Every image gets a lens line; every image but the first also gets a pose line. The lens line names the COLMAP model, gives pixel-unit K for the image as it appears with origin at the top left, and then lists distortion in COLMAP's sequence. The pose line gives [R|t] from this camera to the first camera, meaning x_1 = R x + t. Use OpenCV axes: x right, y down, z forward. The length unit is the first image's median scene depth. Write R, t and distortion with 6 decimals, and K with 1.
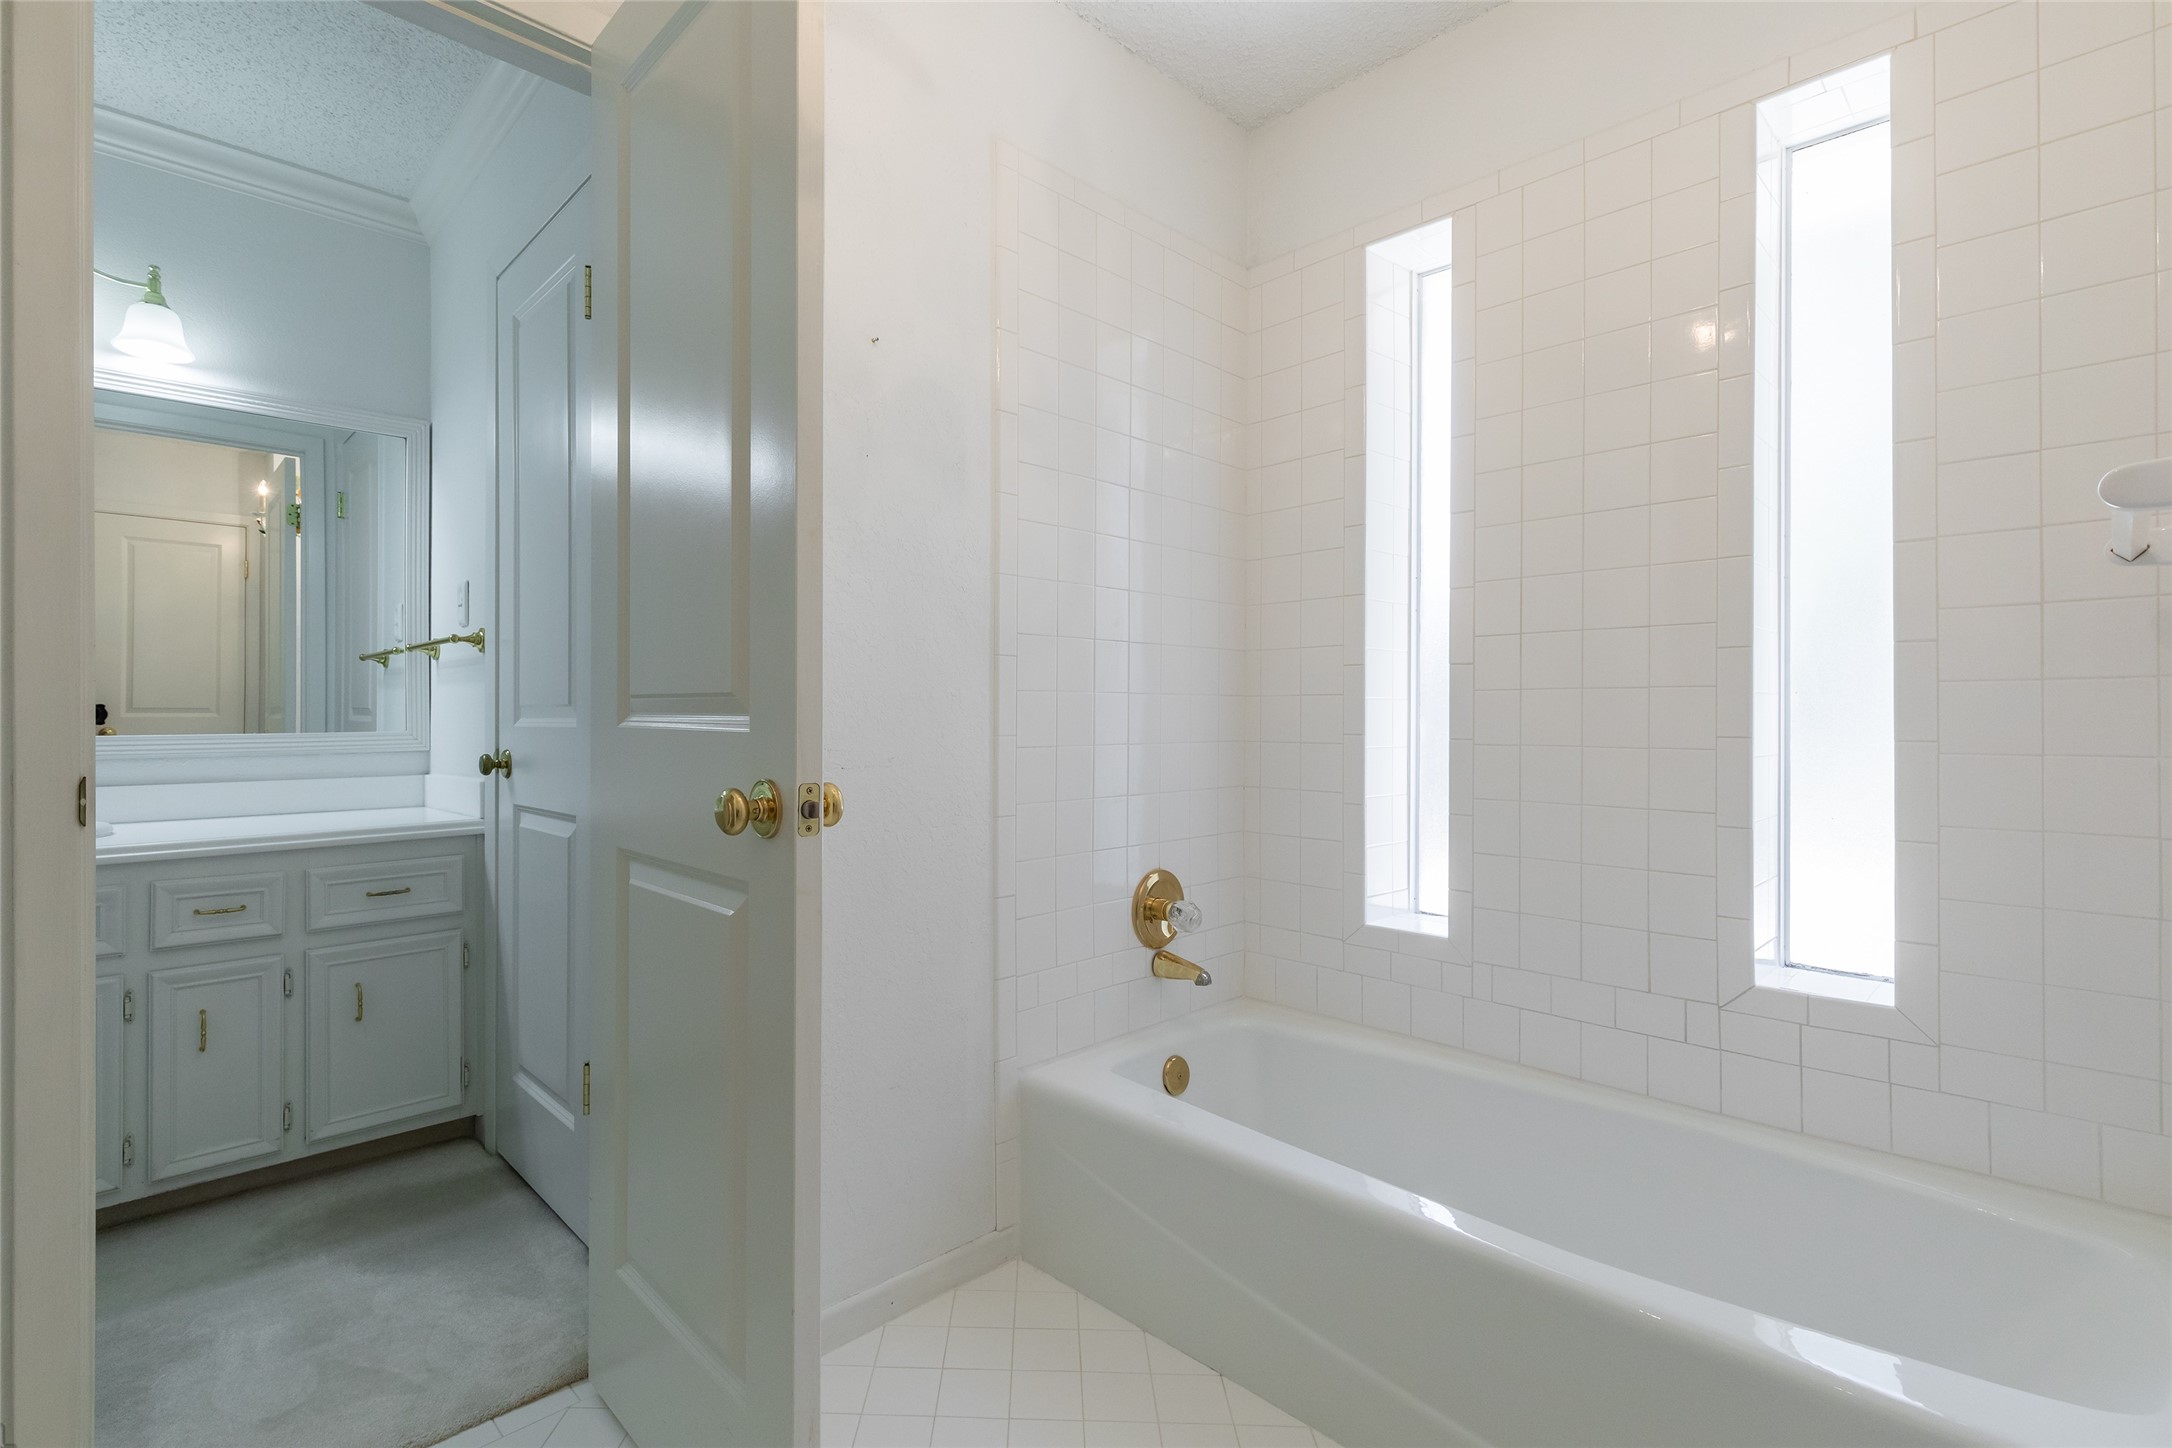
lens RADIAL K [[991.1, 0, 1009.9], [0, 991.1, 721.3], [0, 0, 1]] dist [0.008618, -0.002497]
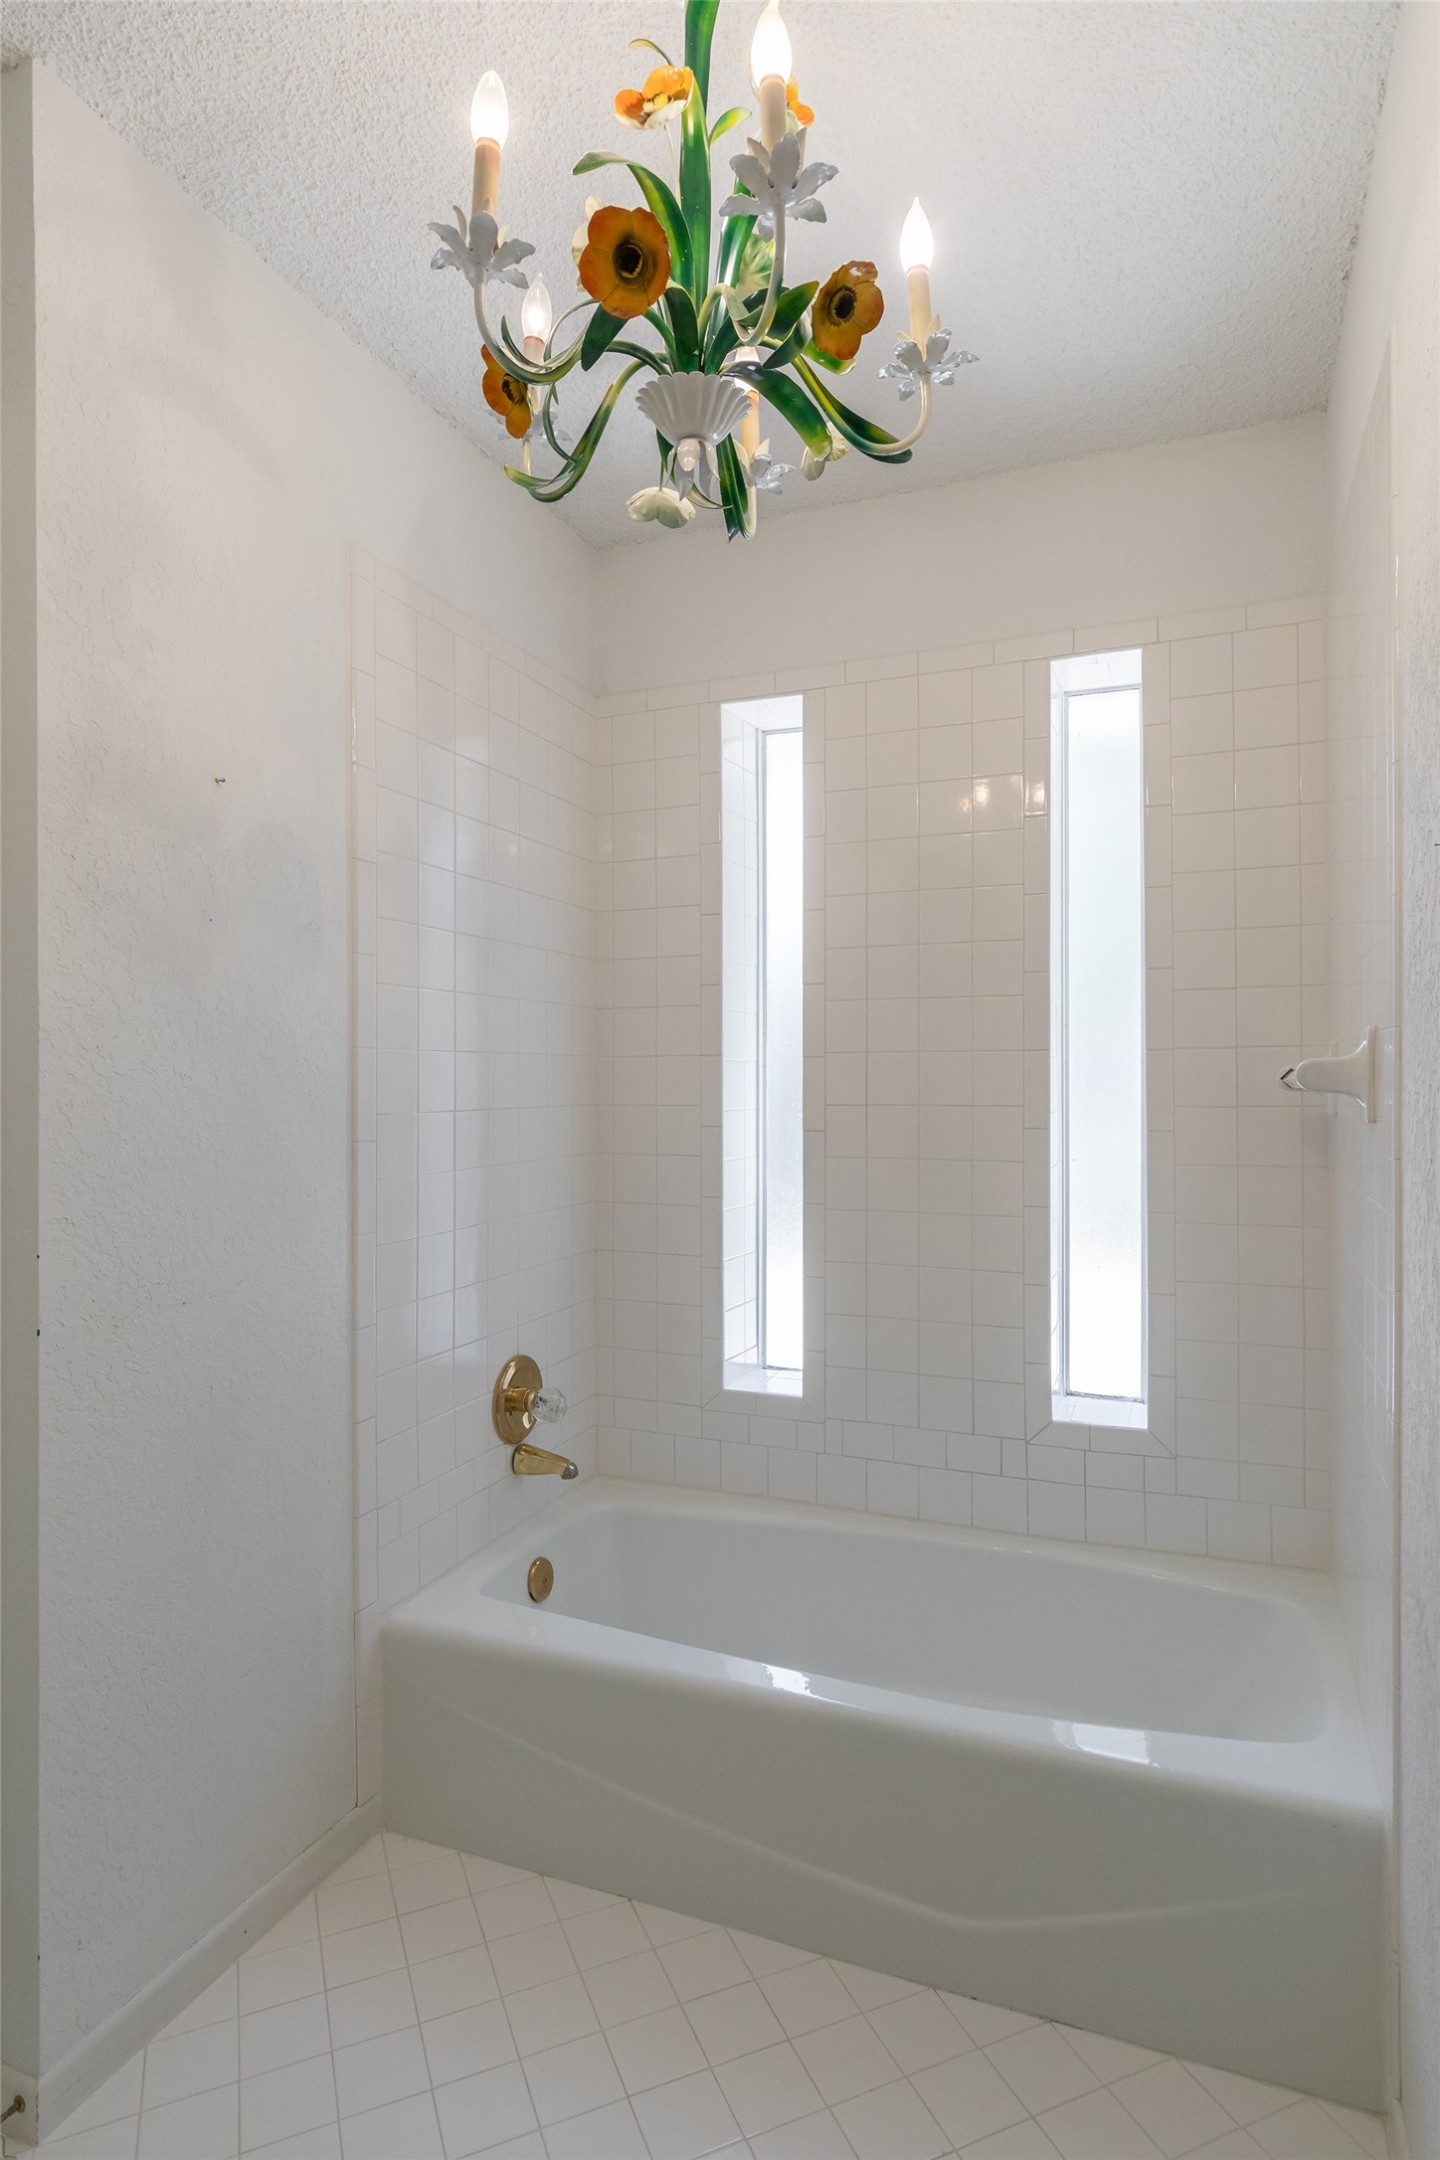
lens RADIAL K [[1169.6, 0, 722.8], [0, 1169.6, 1074.0], [0, 0, 1]] dist [-0.002565, -0.000252]
pose [[0.901483, -0.004773, 0.432789, -0.154649], [0.004049, 0.999988, 0.002594, -0.119509], [-0.432796, -0.000587, 0.901492, -0.051856]]
